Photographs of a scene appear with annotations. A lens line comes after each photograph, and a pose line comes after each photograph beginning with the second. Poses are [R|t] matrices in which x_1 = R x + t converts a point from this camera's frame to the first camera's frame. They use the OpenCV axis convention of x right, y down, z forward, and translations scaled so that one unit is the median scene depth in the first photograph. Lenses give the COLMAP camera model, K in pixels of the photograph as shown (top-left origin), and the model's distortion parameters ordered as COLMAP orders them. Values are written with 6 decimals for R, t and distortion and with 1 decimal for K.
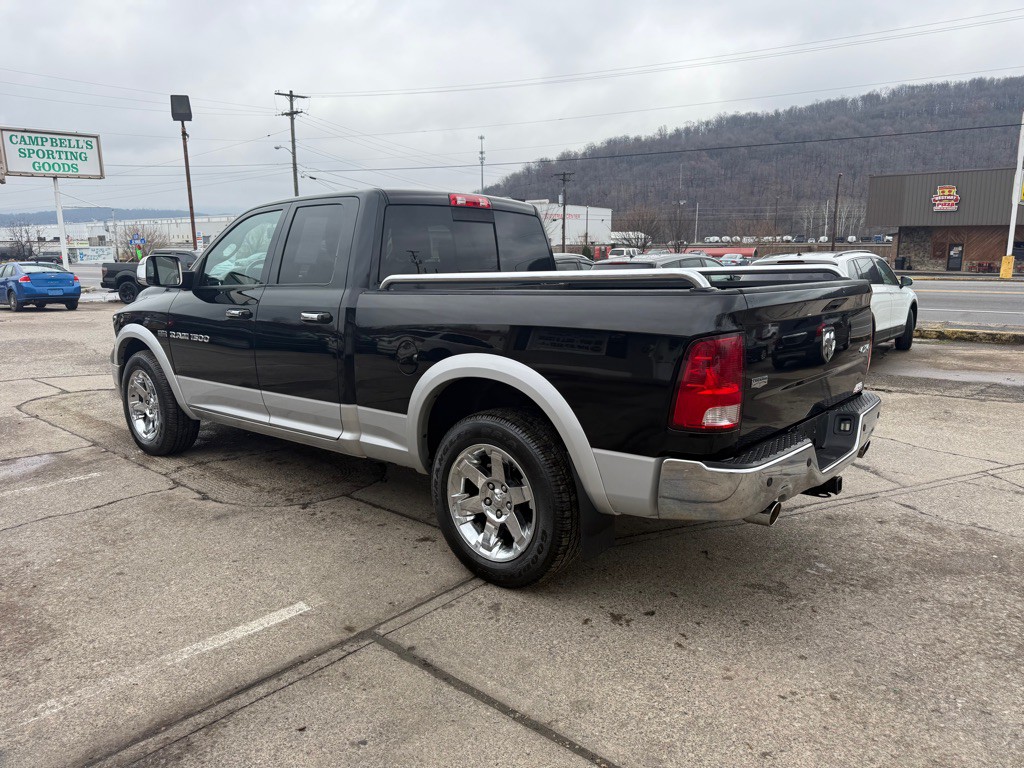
lens RADIAL K [[717.3, 0, 517.4], [0, 717.3, 388.7], [0, 0, 1]] dist [0.055229, -0.069162]
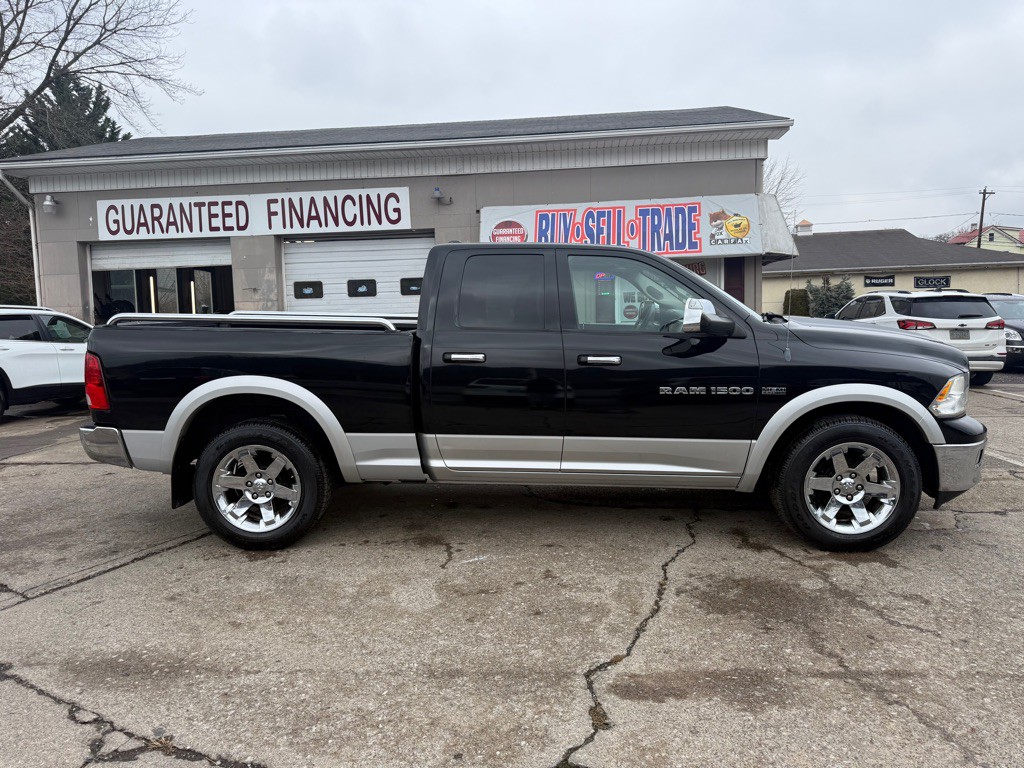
lens RADIAL K [[717.3, 0, 508.8], [0, 717.3, 391.4], [0, 0, 1]] dist [0.055229, -0.069162]
pose [[-0.799419, 0.081169, -0.595265, 0.405660], [-0.093423, 0.961982, 0.256637, -0.259051], [0.593465, 0.260772, -0.761444, 1.452553]]
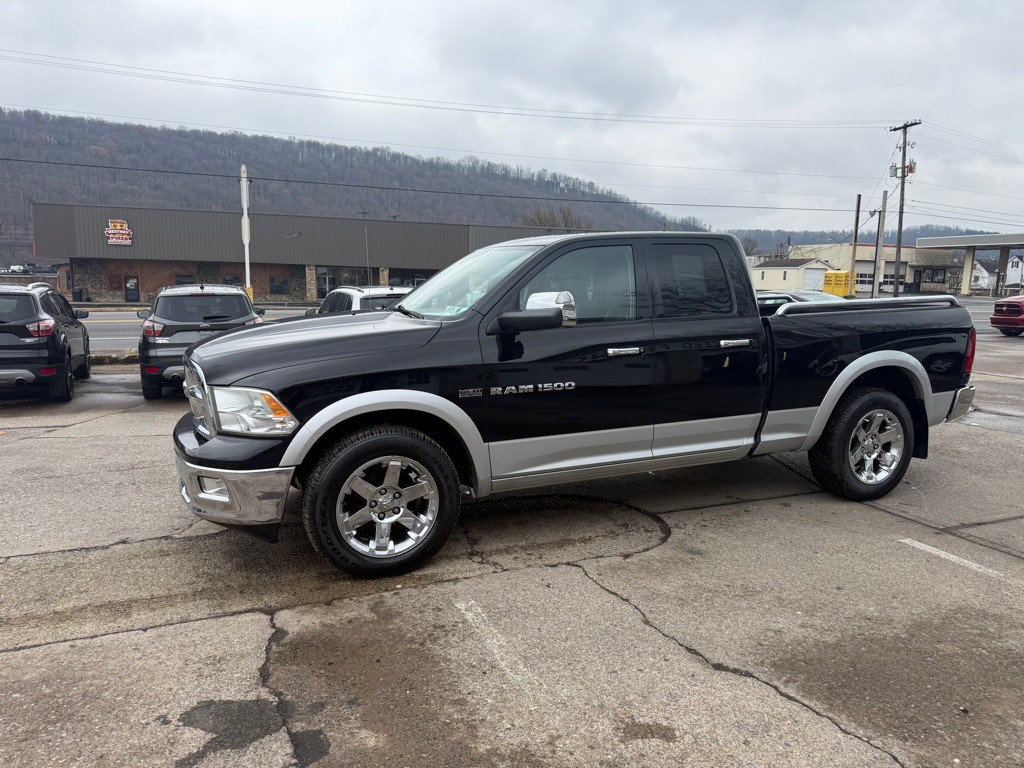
lens RADIAL K [[717.3, 0, 509.1], [0, 717.3, 400.1], [0, 0, 1]] dist [0.055229, -0.069162]
pose [[0.443546, -0.135214, 0.885993, -0.952559], [0.159025, 0.984742, 0.070673, -0.096604], [-0.882031, 0.109549, 0.458281, 0.519627]]
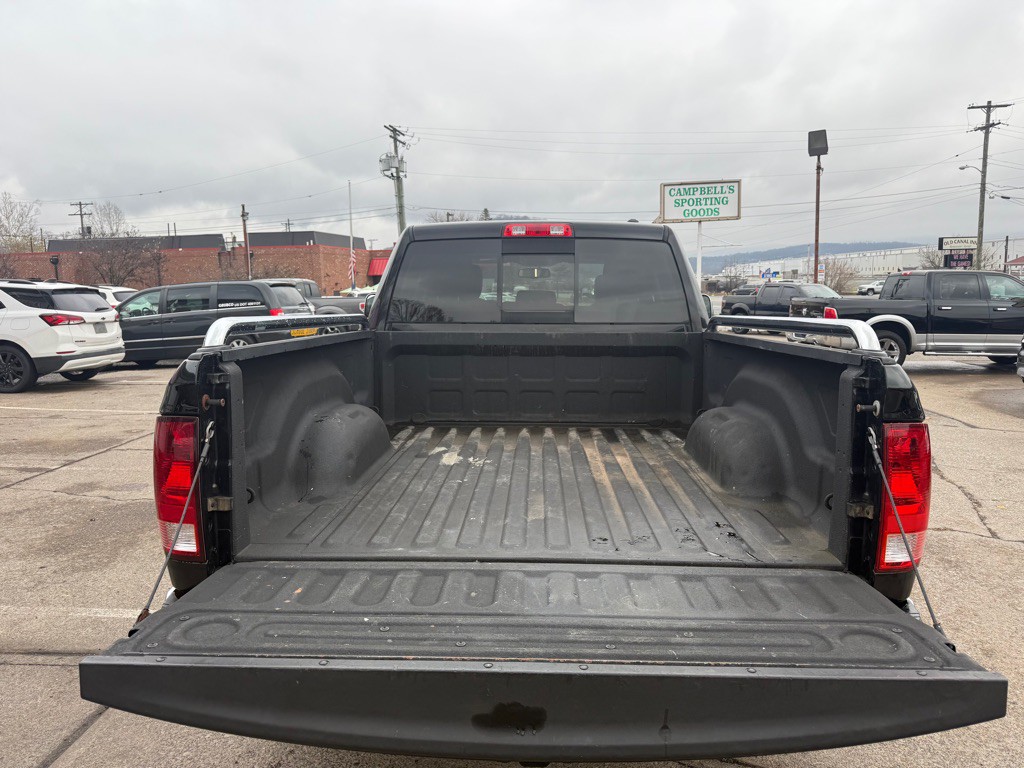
lens RADIAL K [[717.3, 0, 516.4], [0, 717.3, 390.0], [0, 0, 1]] dist [0.055229, -0.069162]
pose [[0.623174, 0.108685, -0.774494, 0.423263], [-0.140463, 0.989748, 0.025873, -0.068337], [0.769366, 0.092665, 0.632051, 0.339488]]
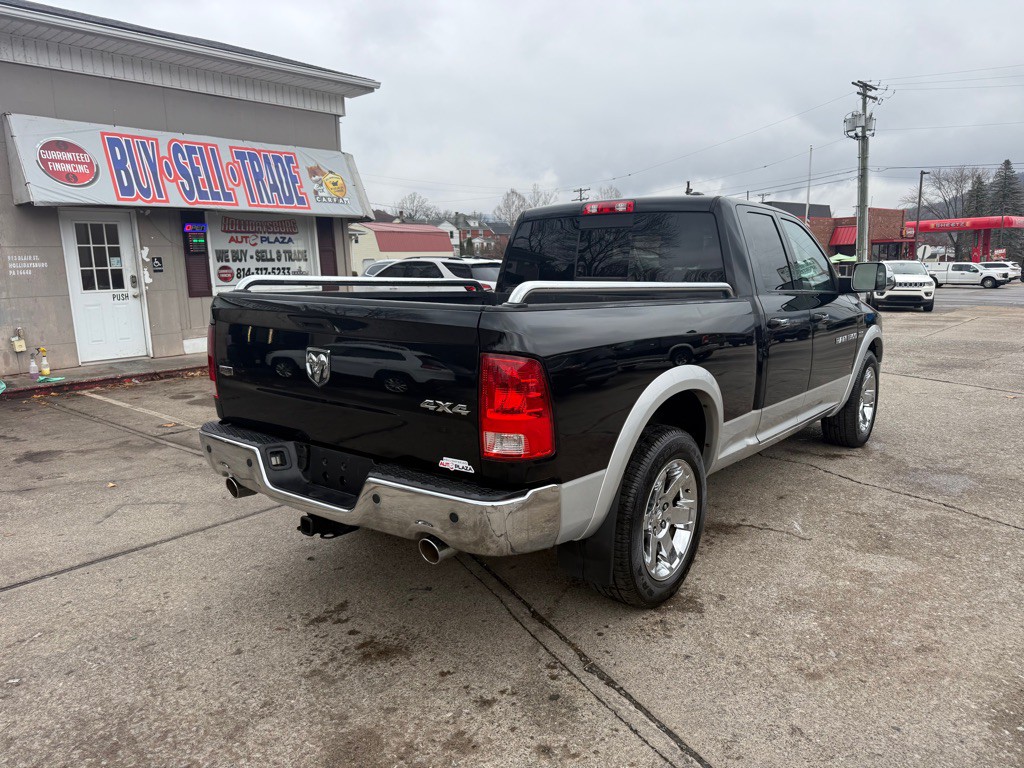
lens RADIAL K [[717.3, 0, 522.9], [0, 717.3, 396.8], [0, 0, 1]] dist [0.055229, -0.069162]
pose [[0.040126, 0.182969, -0.982300, 0.682227], [-0.175107, 0.969165, 0.173369, -0.115471], [0.983731, 0.165051, 0.070927, 0.618554]]
